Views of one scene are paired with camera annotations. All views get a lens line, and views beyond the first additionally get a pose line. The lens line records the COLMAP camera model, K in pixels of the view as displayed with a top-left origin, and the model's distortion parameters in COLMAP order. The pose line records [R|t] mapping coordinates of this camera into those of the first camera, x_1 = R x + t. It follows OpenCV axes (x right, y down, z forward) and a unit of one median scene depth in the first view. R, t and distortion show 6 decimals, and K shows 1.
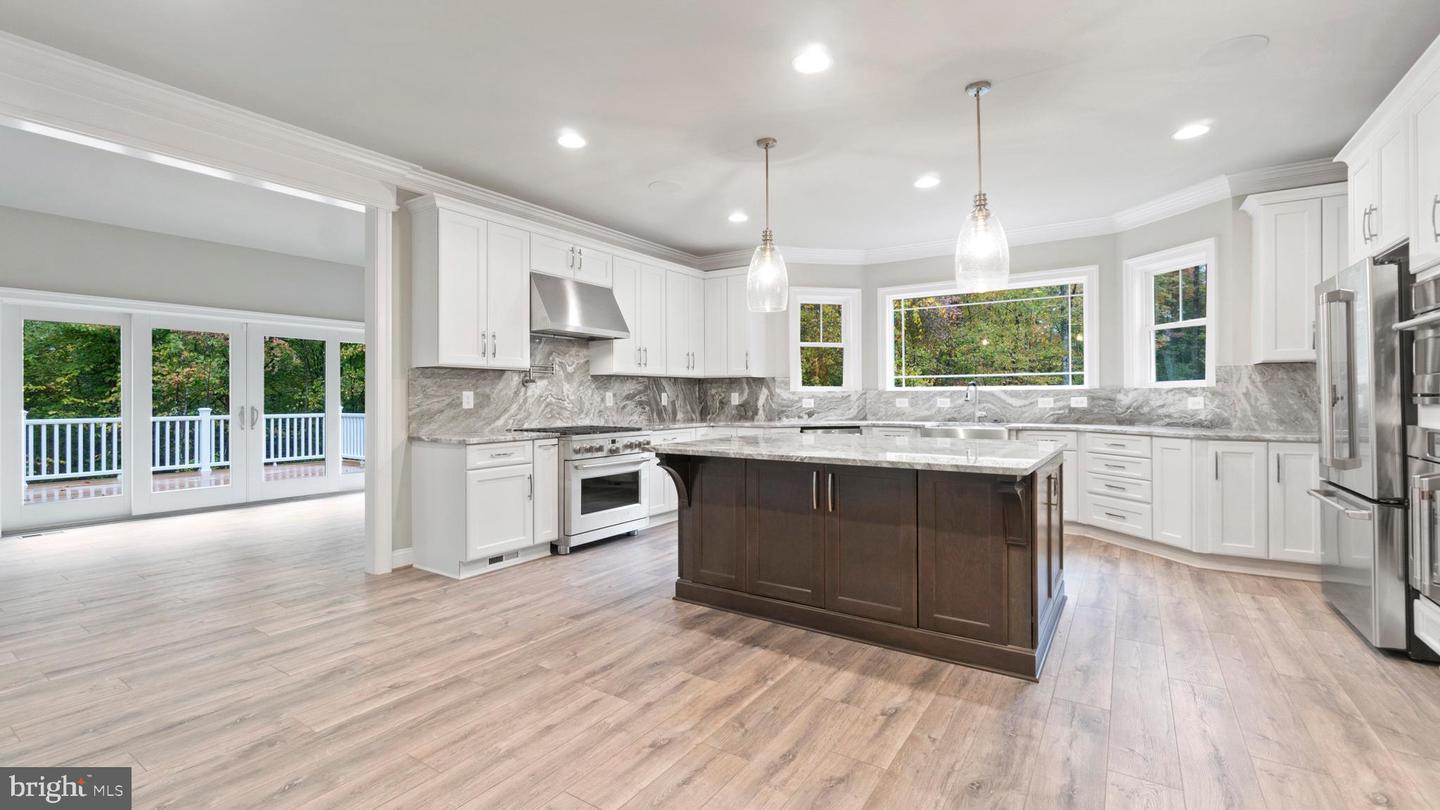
lens RADIAL K [[626.5, 0, 718.9], [0, 626.5, 404.6], [0, 0, 1]] dist [-0.003270, -0.000507]
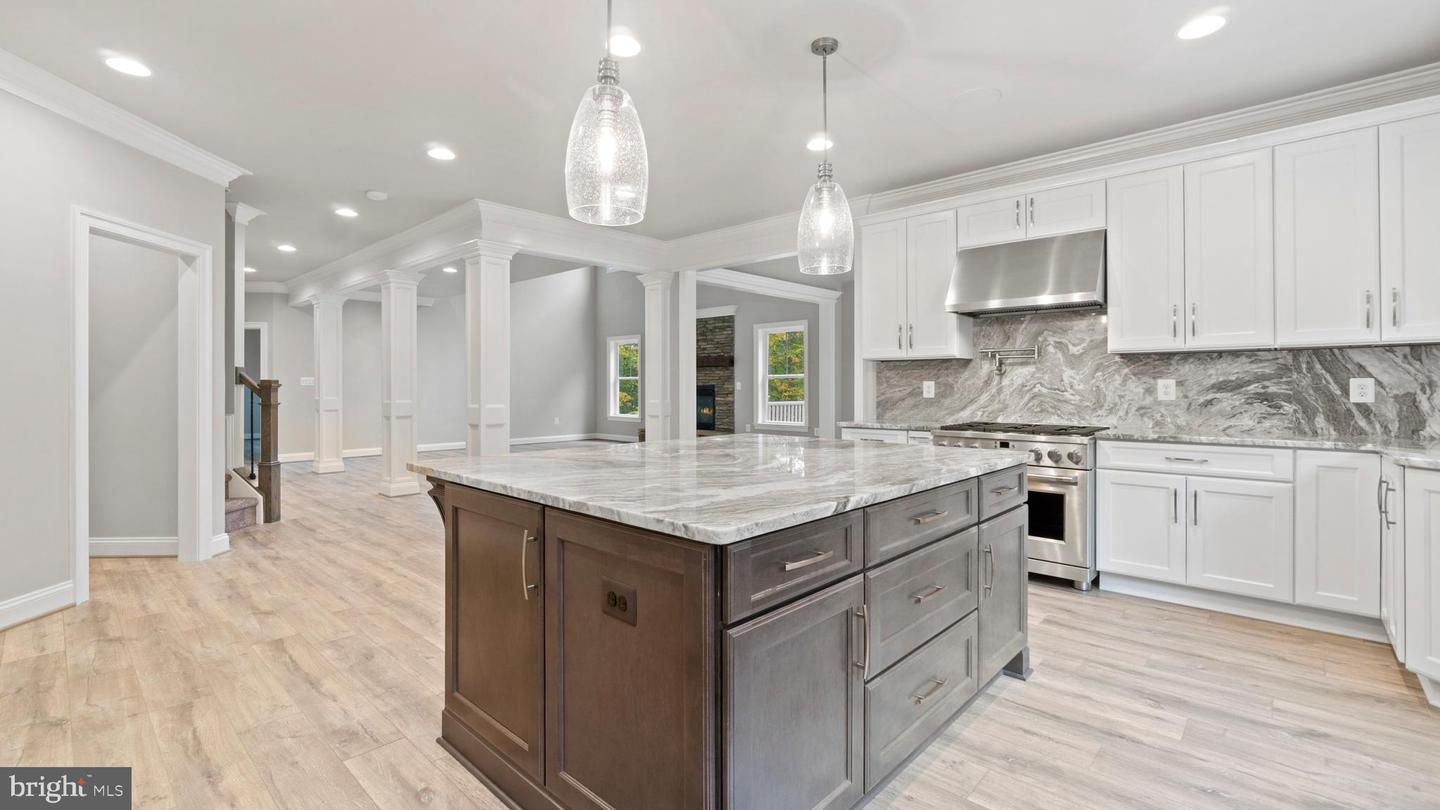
lens RADIAL K [[626.5, 0, 713.4], [0, 626.5, 394.9], [0, 0, 1]] dist [-0.003270, -0.000507]
pose [[-0.169450, 0.012659, -0.985458, 0.618271], [-0.010833, 0.999833, 0.014706, -0.008925], [0.985479, 0.013167, -0.169284, 0.738226]]
